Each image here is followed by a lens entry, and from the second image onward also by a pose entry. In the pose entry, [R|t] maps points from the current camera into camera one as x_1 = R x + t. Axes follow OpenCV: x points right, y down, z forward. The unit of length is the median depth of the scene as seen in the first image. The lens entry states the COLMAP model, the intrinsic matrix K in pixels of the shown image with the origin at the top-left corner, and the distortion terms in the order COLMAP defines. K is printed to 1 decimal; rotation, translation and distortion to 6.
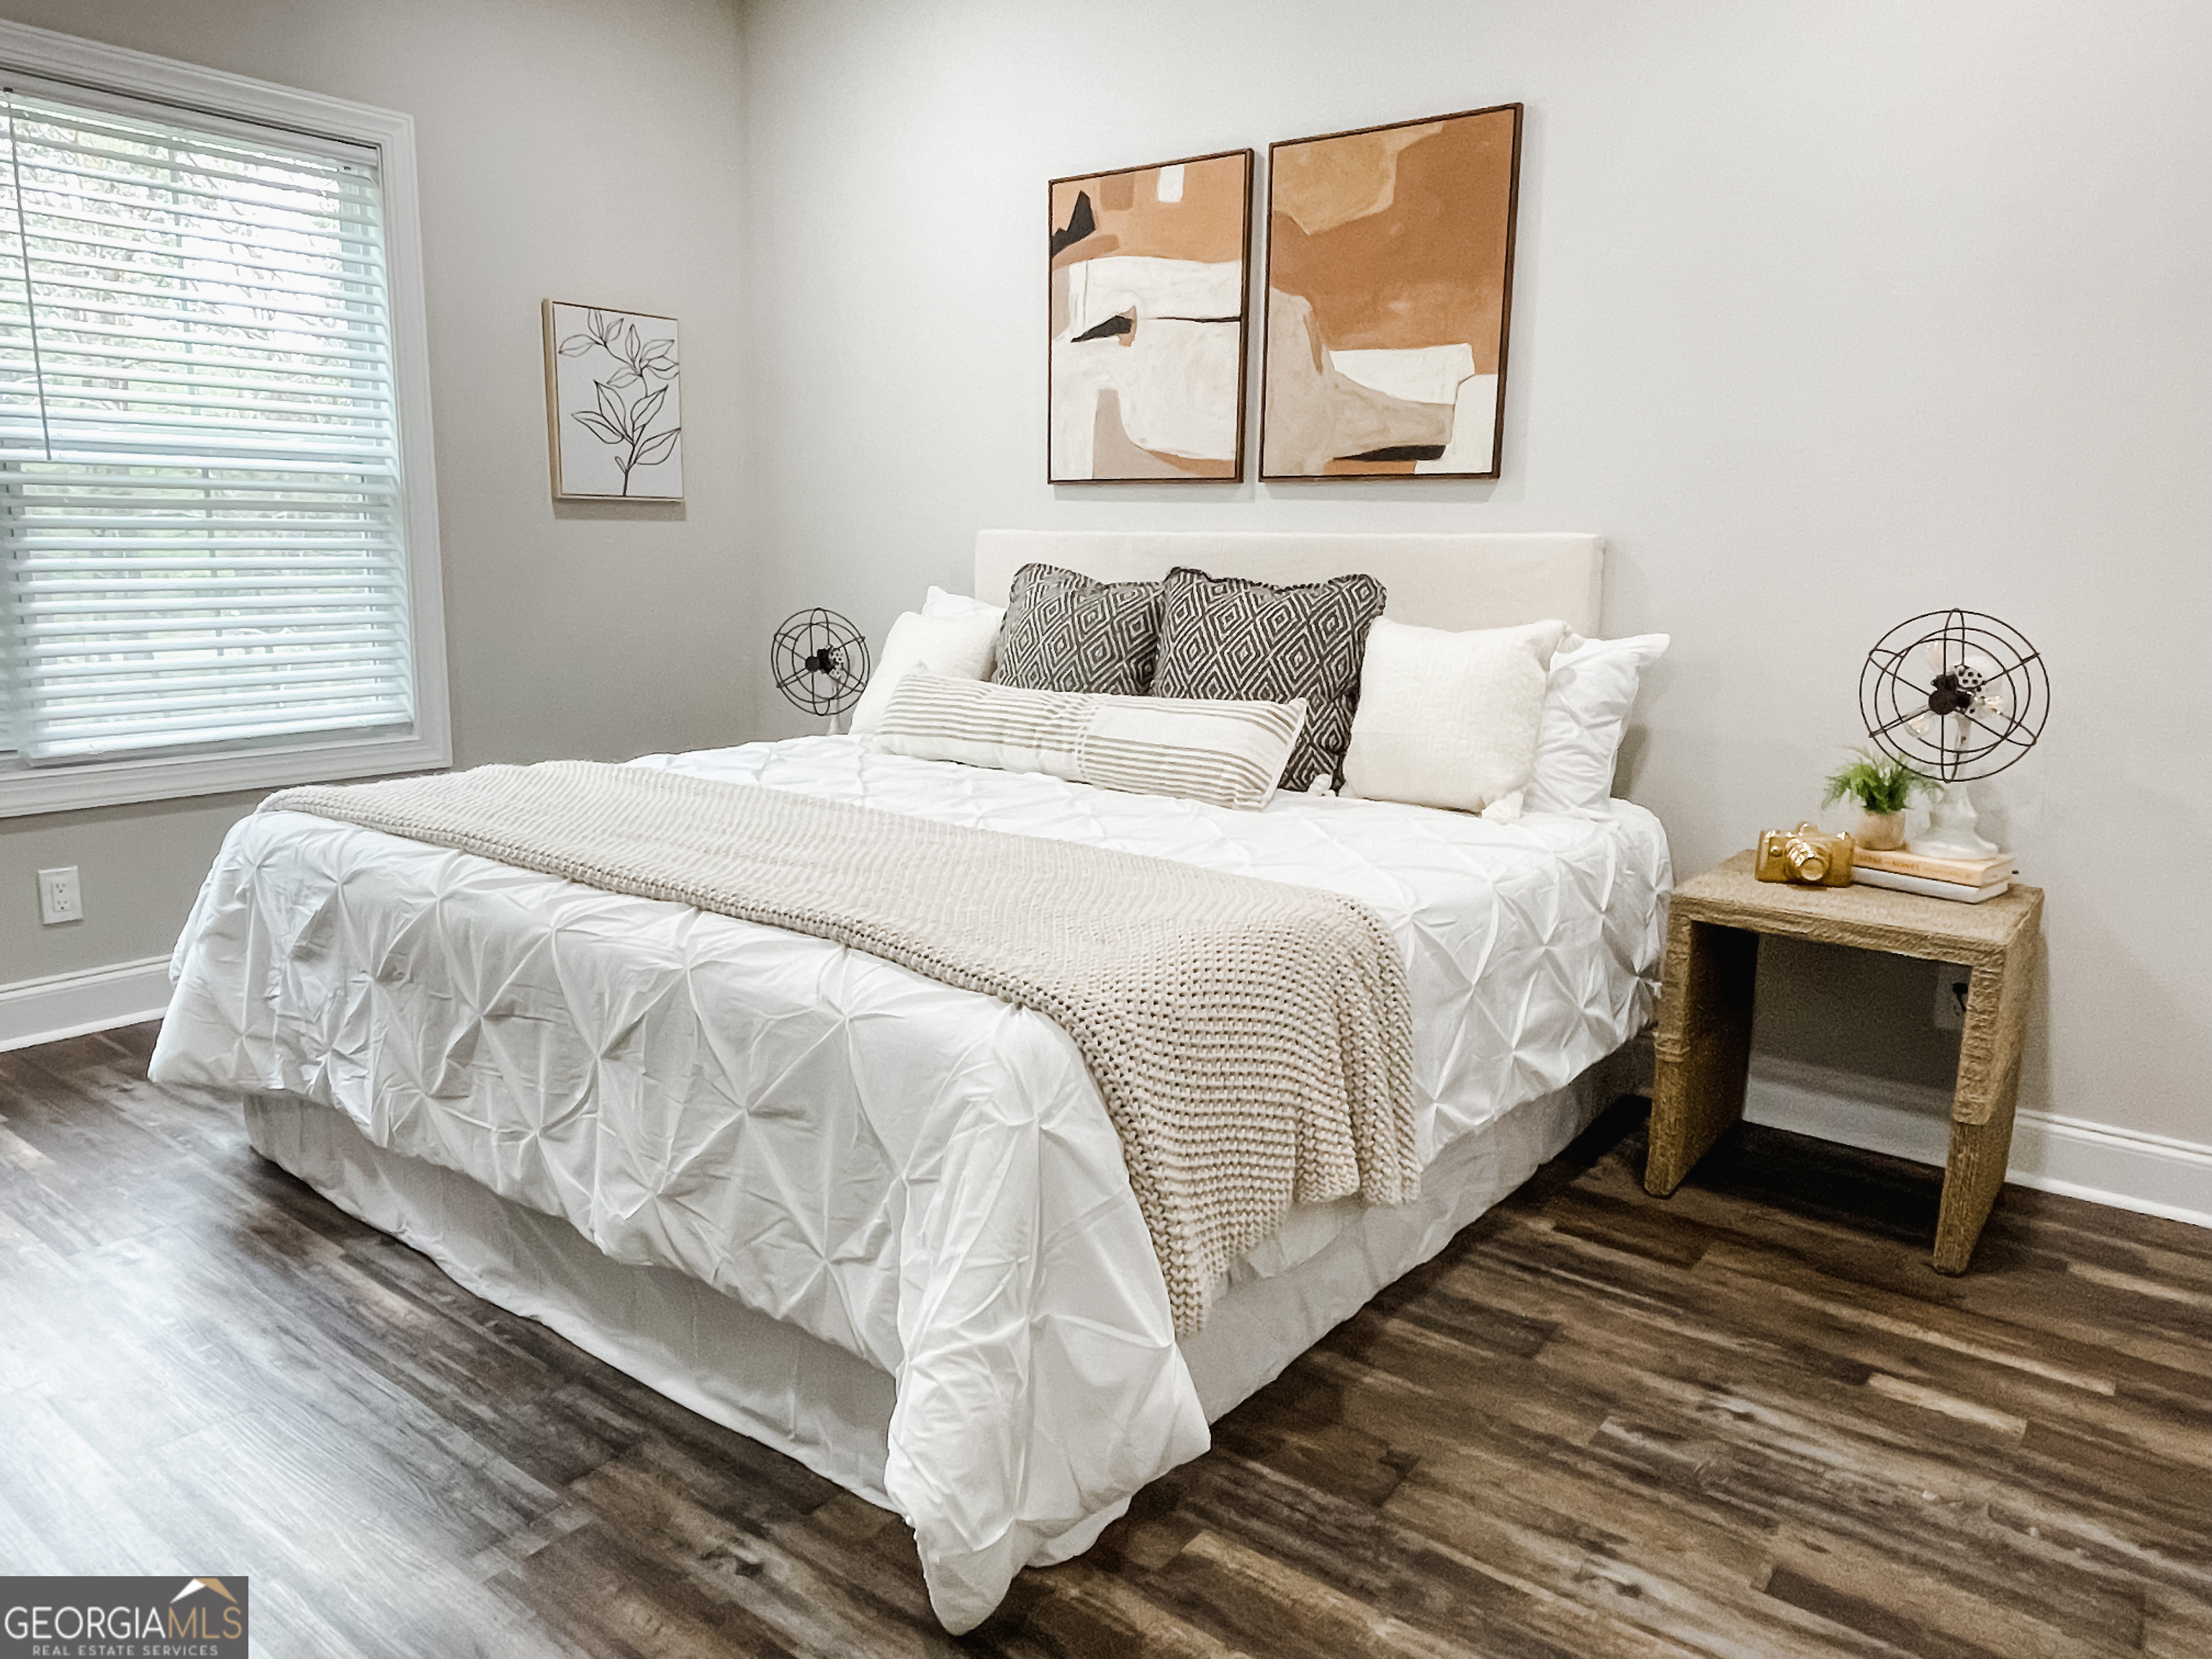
lens RADIAL K [[1530.1, 0, 1106.0], [0, 1530.1, 829.5], [0, 0, 1]] dist [0.009199, 0.005187]
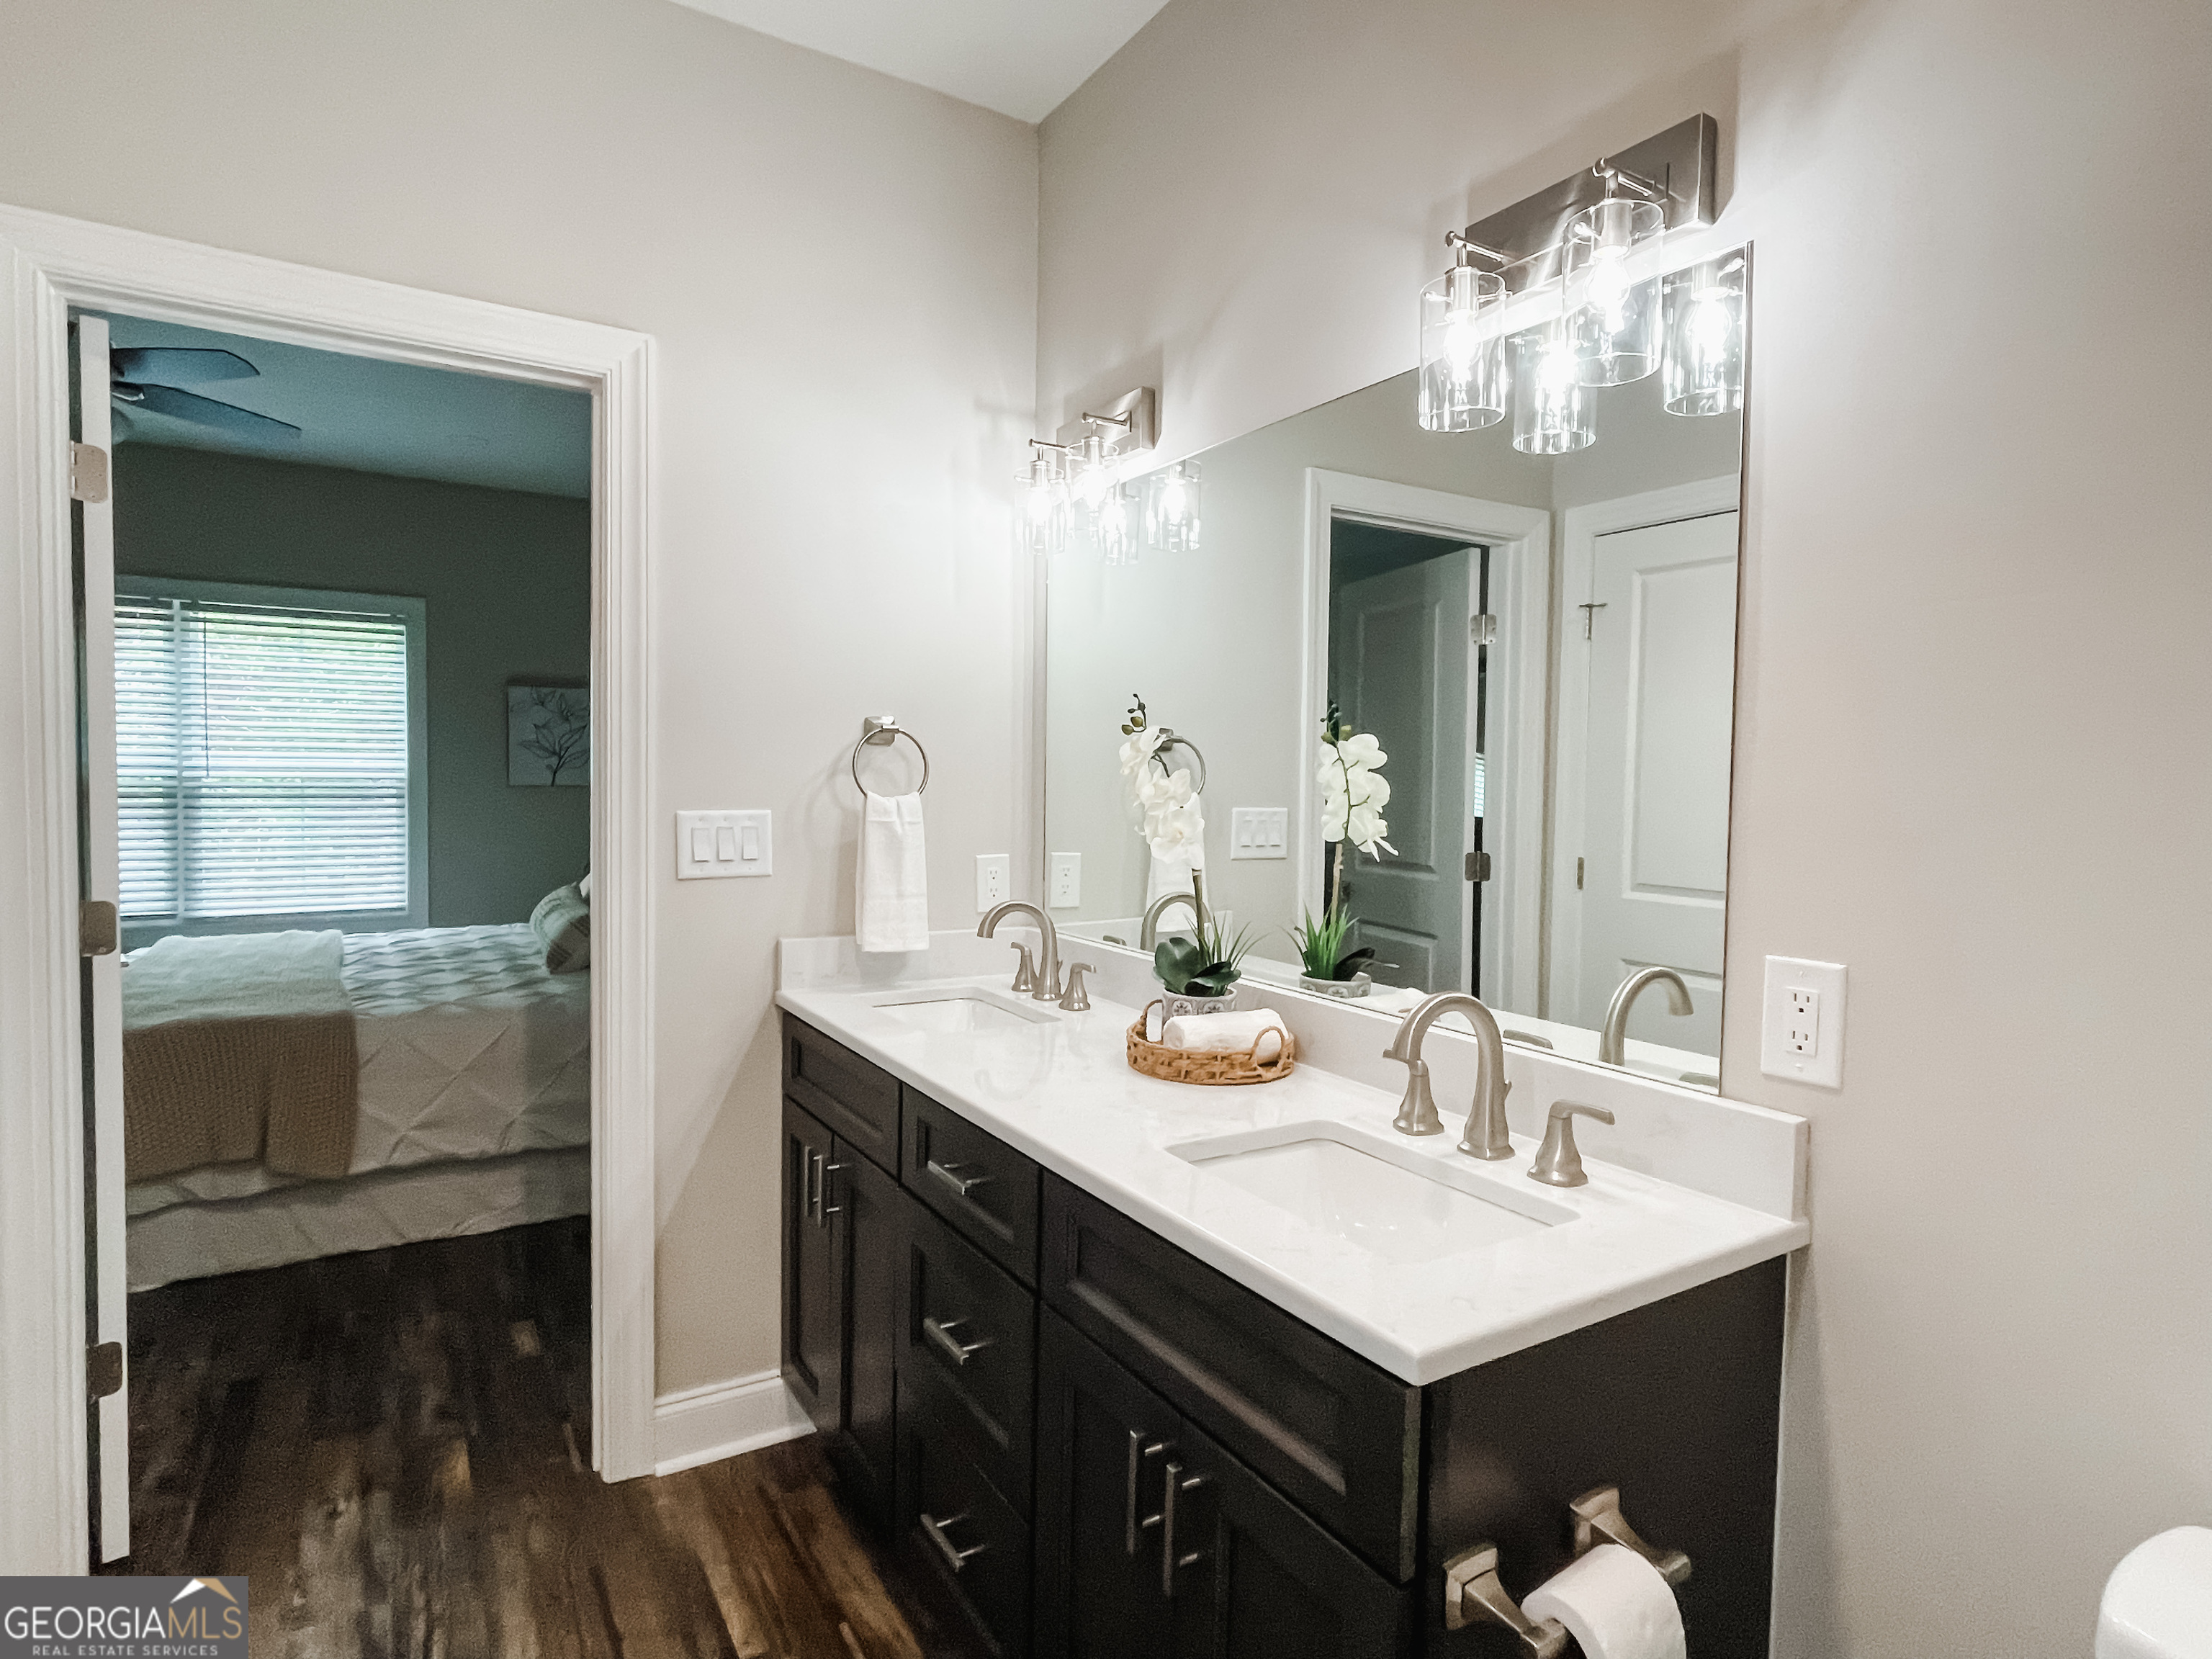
lens RADIAL K [[1168.6, 0, 1106.0], [0, 1168.6, 829.5], [0, 0, 1]] dist [0.000492, 0.000069]
pose [[0.936365, 0.008981, -0.350913, 0.858324], [-0.062876, 0.987796, -0.142496, -0.017147], [0.345351, 0.155492, 0.925502, -0.027631]]
